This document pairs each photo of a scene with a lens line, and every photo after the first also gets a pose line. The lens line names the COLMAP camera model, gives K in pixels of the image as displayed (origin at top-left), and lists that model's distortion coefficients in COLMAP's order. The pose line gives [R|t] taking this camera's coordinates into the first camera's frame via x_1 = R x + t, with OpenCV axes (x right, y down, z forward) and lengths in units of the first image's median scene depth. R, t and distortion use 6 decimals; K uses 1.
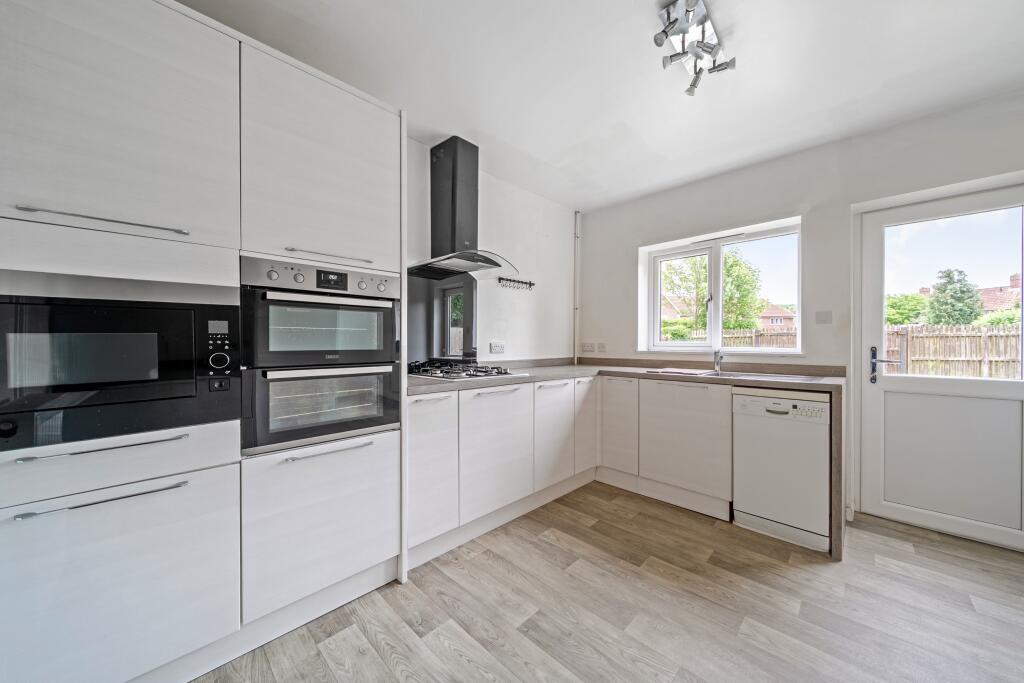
lens RADIAL K [[353.9, 0, 512.0], [0, 353.9, 341.5], [0, 0, 1]] dist [-0.001304, -0.000112]
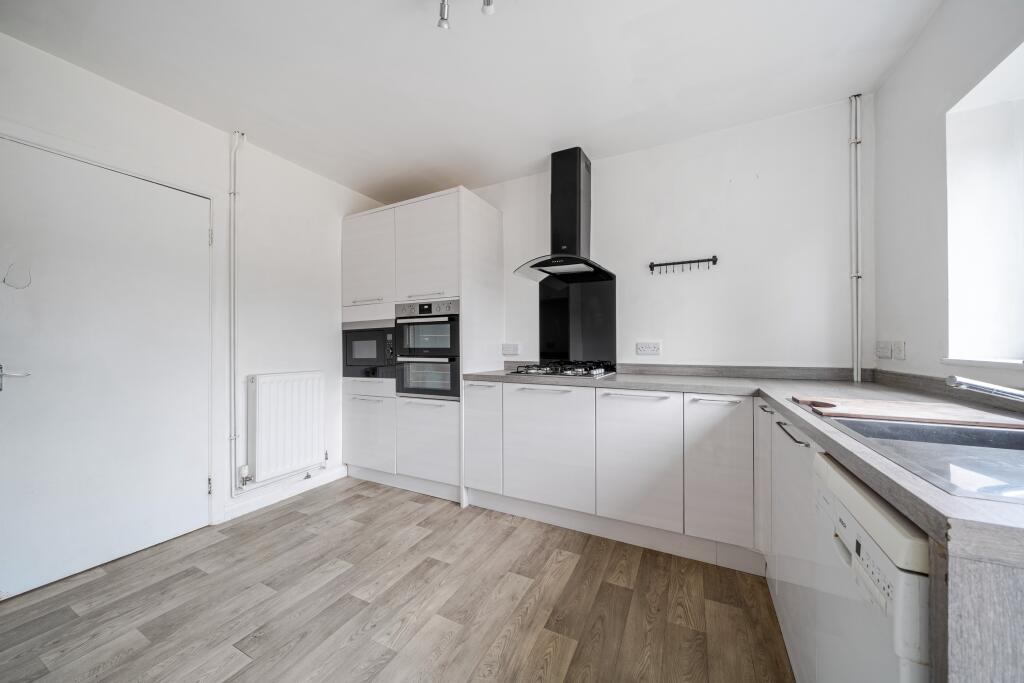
lens RADIAL K [[365.0, 0, 512.0], [0, 365.0, 341.5], [0, 0, 1]] dist [-0.002922, -0.000210]
pose [[0.299058, -0.012679, -0.954151, 0.985174], [0.006738, 0.999915, -0.011175, 0.011934], [0.954211, -0.003087, 0.299118, 0.613933]]
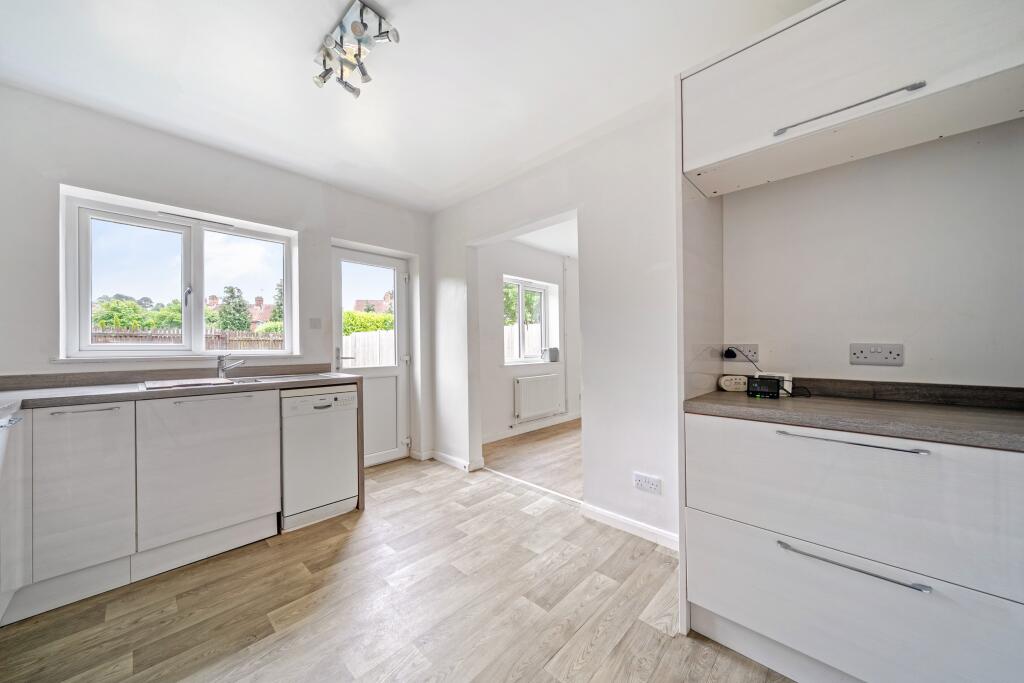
lens RADIAL K [[358.1, 0, 503.3], [0, 358.1, 338.1], [0, 0, 1]] dist [-0.000230, -0.000040]
pose [[-0.005569, 0.016386, 0.999850, -0.393941], [-0.000246, 0.999866, -0.016387, 0.000569], [-0.999984, -0.000337, -0.005564, 0.442528]]
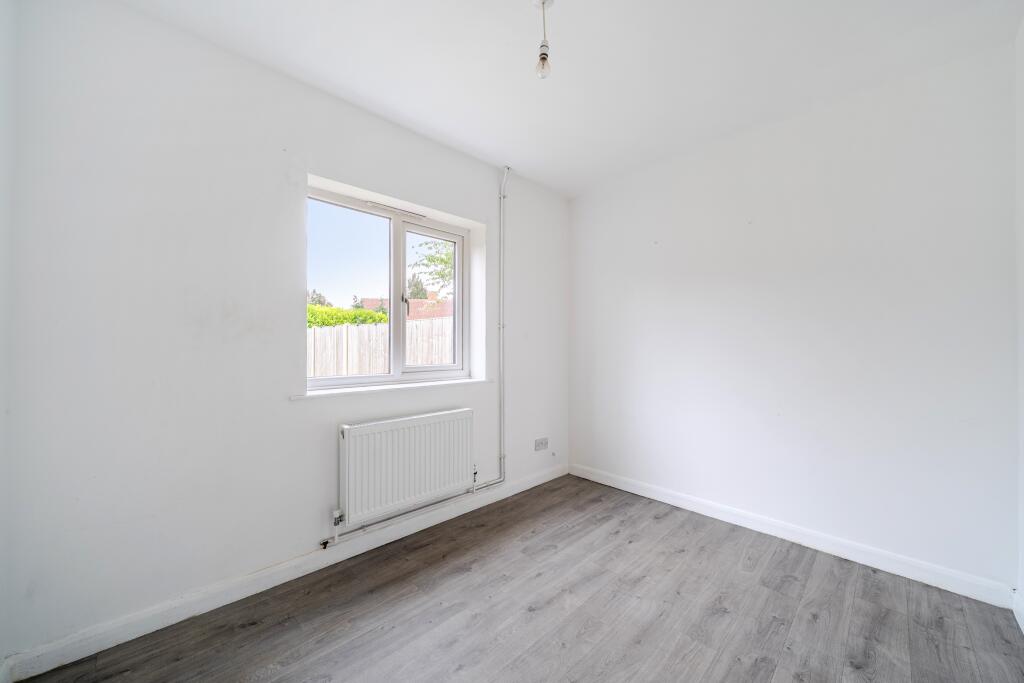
lens RADIAL K [[365.0, 0, 512.0], [0, 365.0, 341.5], [0, 0, 1]] dist [-0.002922, -0.000210]
pose [[0.038594, 0.007532, 0.999227, 0.895147], [-0.004157, 0.999964, -0.007377, 0.001634], [-0.999246, -0.003869, 0.038624, -0.123020]]
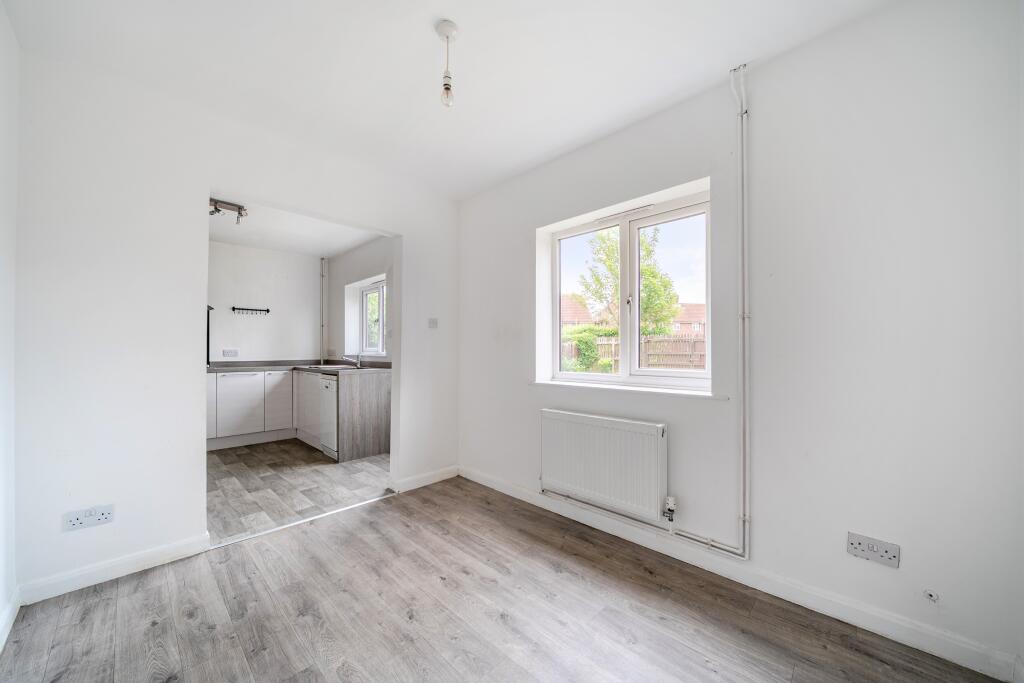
lens RADIAL K [[362.7, 0, 514.7], [0, 362.7, 349.1], [0, 0, 1]] dist [-0.011489, -0.000201]
pose [[0.999753, -0.005764, 0.021483, 1.679806], [0.005733, 0.999982, 0.001528, 0.008370], [-0.021492, -0.001405, 0.999768, -0.880627]]
